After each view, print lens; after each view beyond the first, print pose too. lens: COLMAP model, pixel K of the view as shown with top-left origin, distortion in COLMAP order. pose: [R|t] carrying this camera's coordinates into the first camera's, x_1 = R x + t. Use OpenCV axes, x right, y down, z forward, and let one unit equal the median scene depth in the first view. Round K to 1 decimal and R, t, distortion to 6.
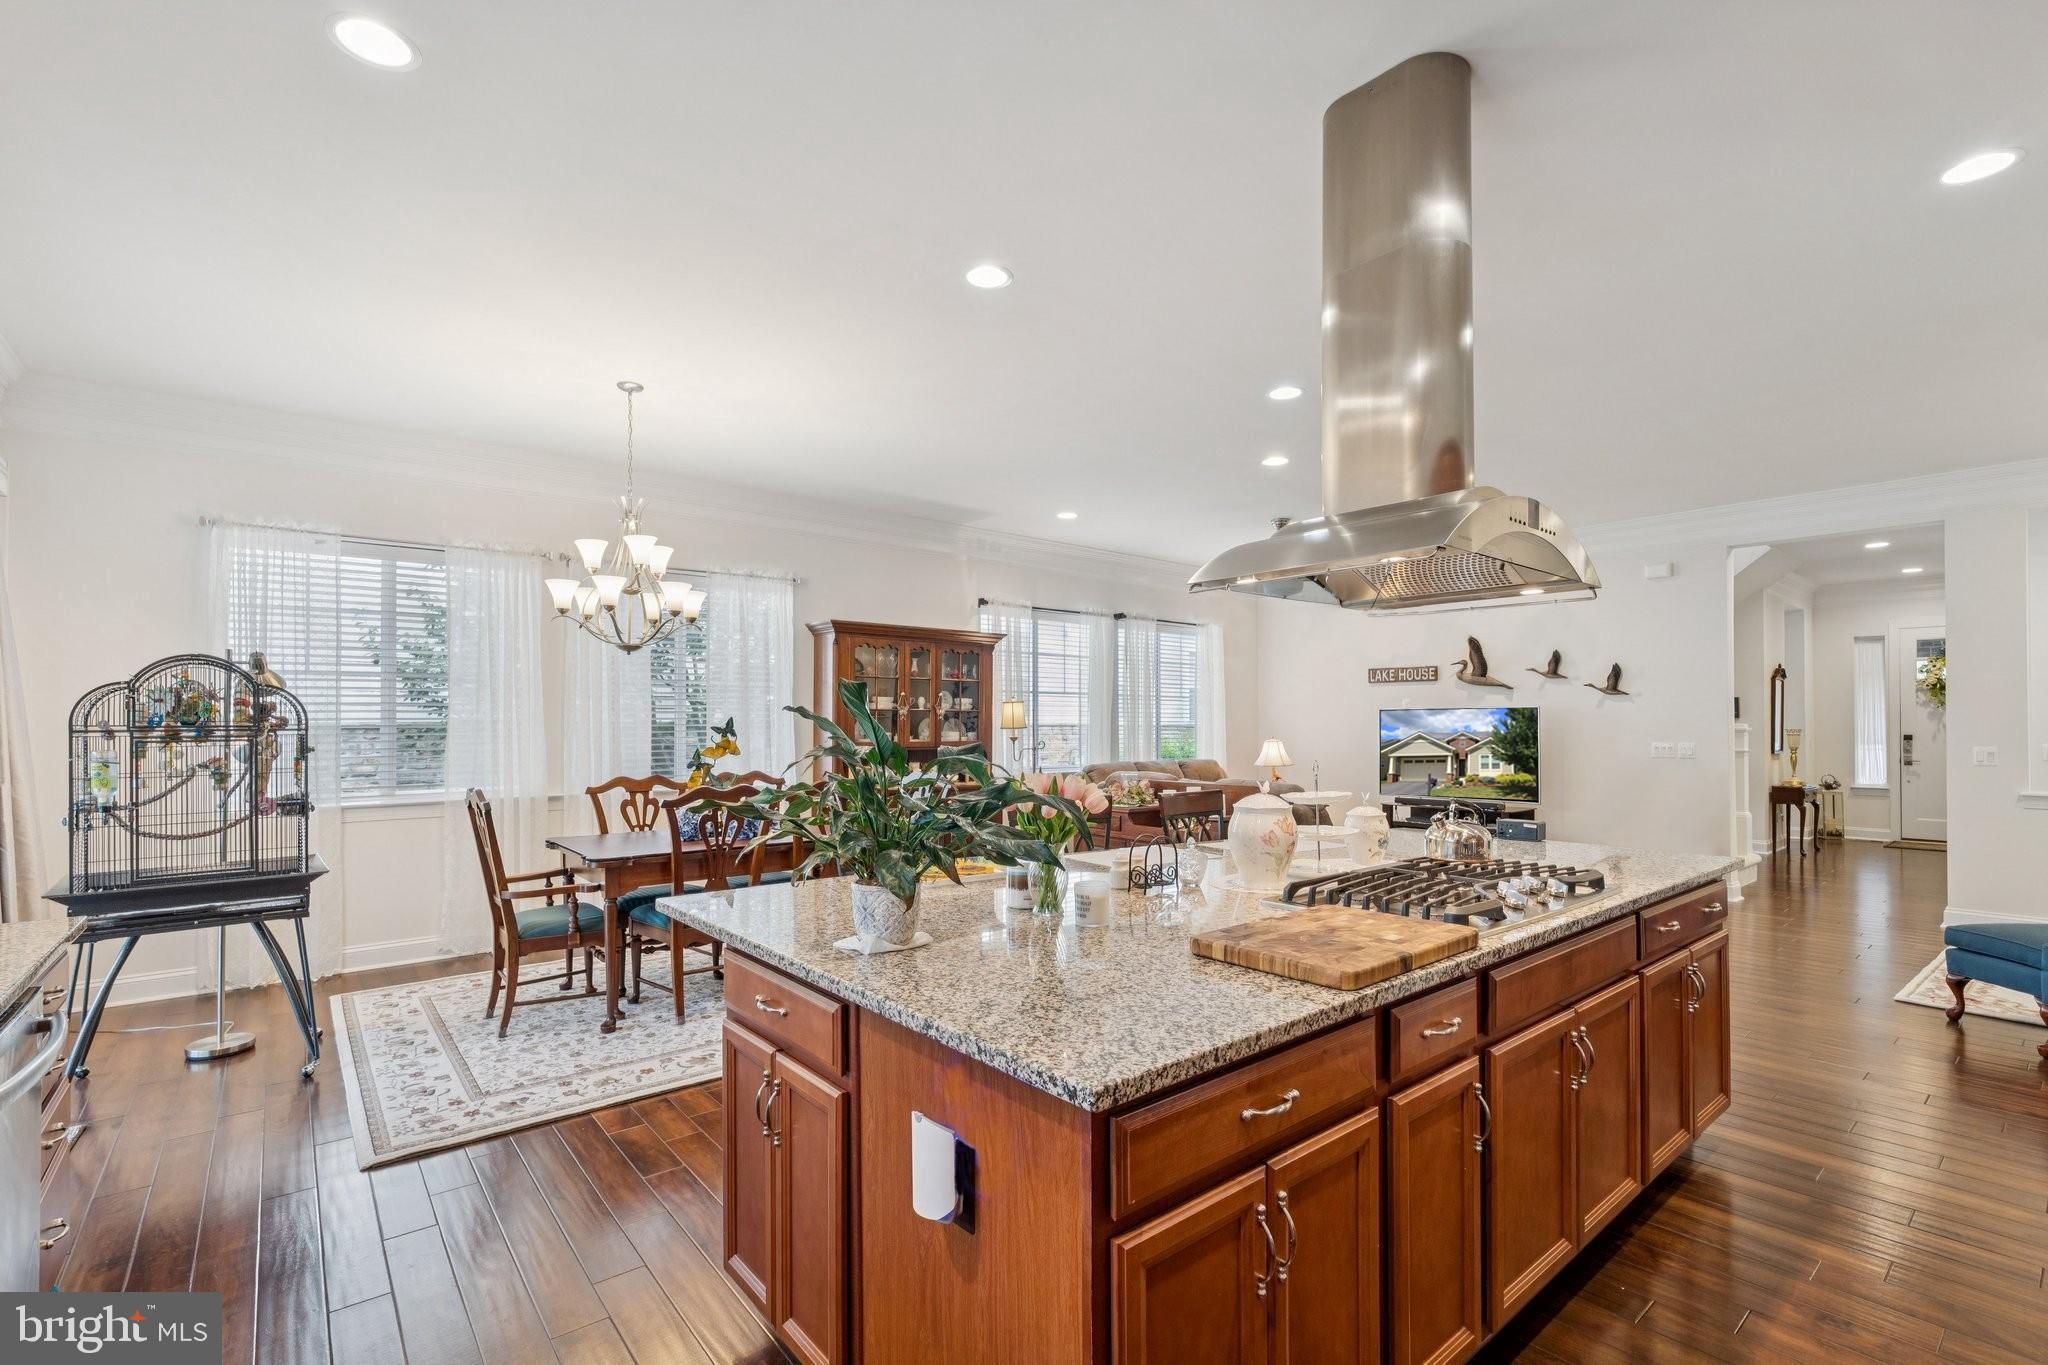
lens RADIAL K [[920.6, 0, 1008.1], [0, 920.6, 713.8], [0, 0, 1]] dist [-0.007614, -0.000544]
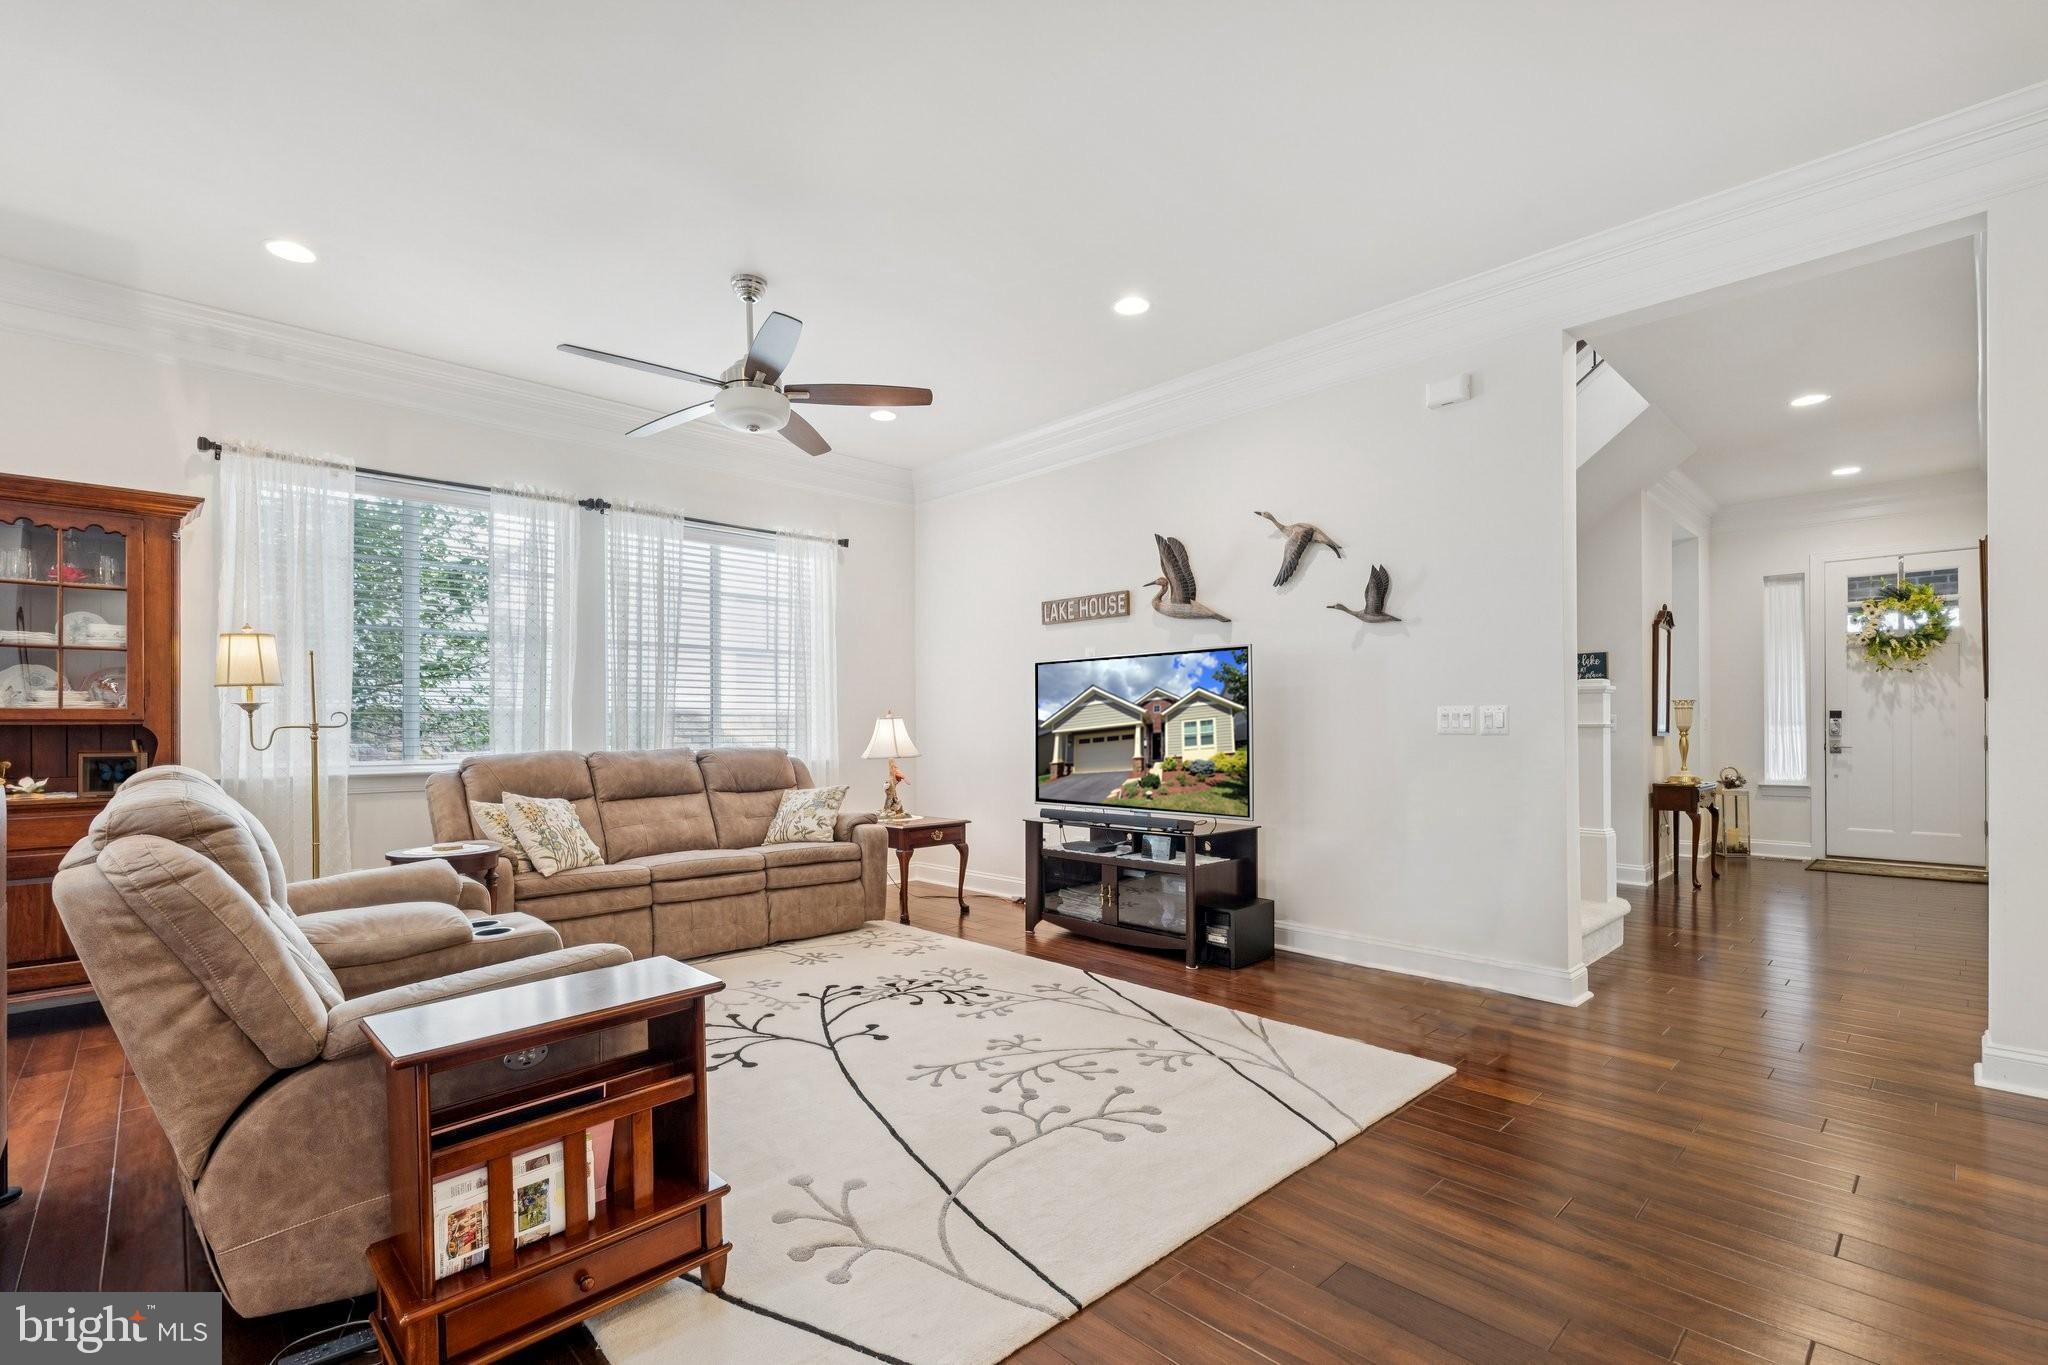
lens RADIAL K [[920.6, 0, 1017.9], [0, 920.6, 730.8], [0, 0, 1]] dist [-0.007614, -0.000544]
pose [[0.996981, -0.005658, 0.077439, 0.308836], [0.004856, 0.999933, 0.010547, 0.029824], [-0.077494, -0.010139, 0.996941, 0.355027]]
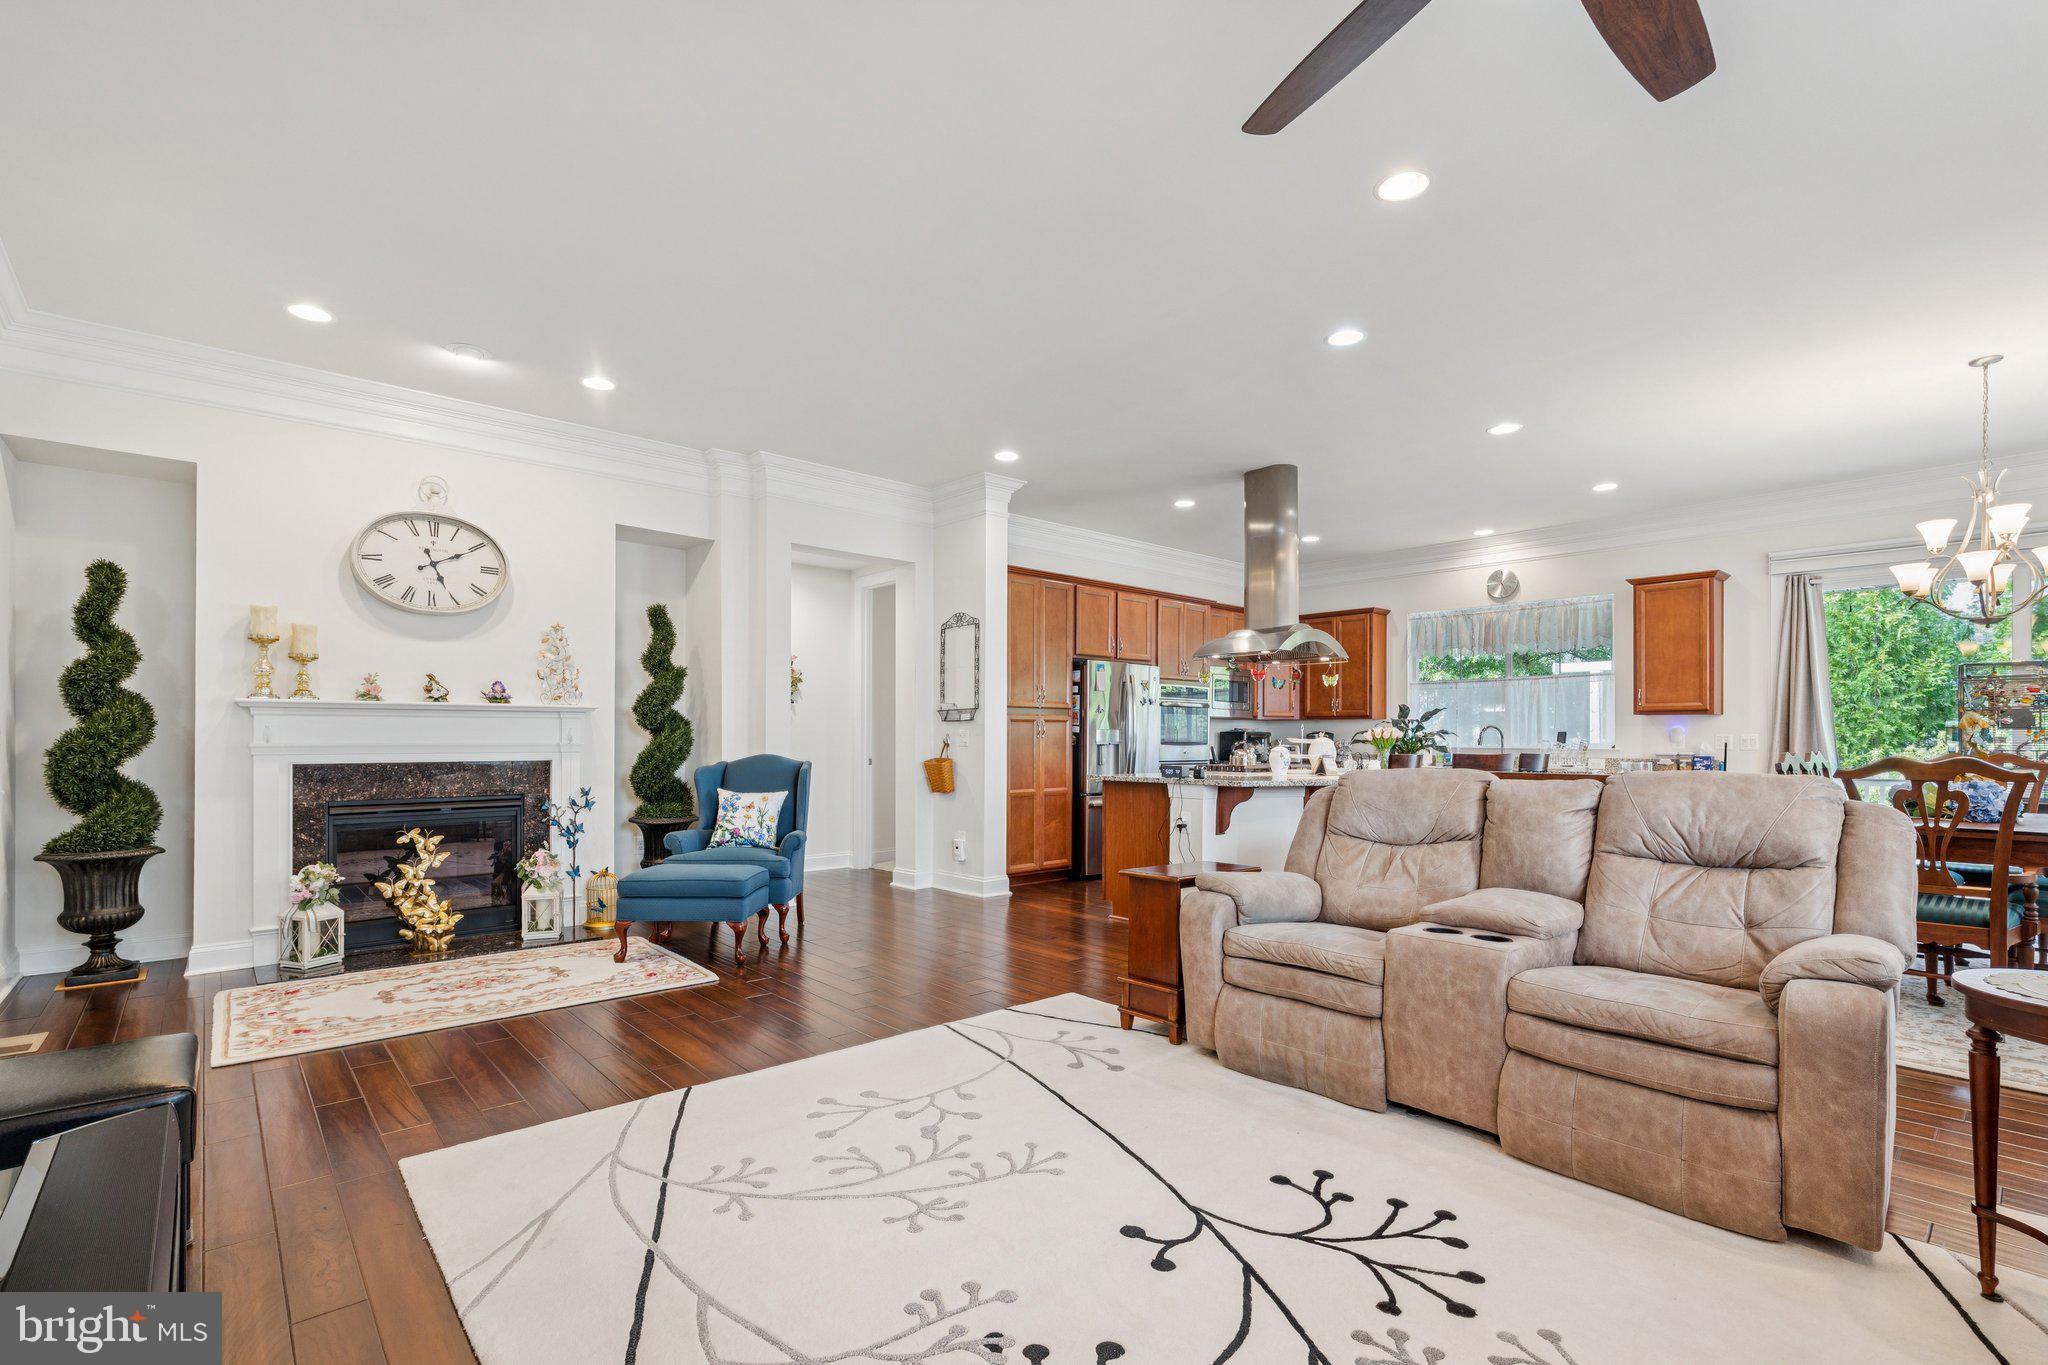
lens RADIAL K [[920.6, 0, 1006.8], [0, 920.6, 732.2], [0, 0, 1]] dist [-0.007614, -0.000544]
pose [[-0.999407, -0.001187, -0.034402, 0.320770], [-0.000721, 0.999908, -0.013571, 0.033194], [0.034415, -0.013538, -0.999316, 0.906151]]
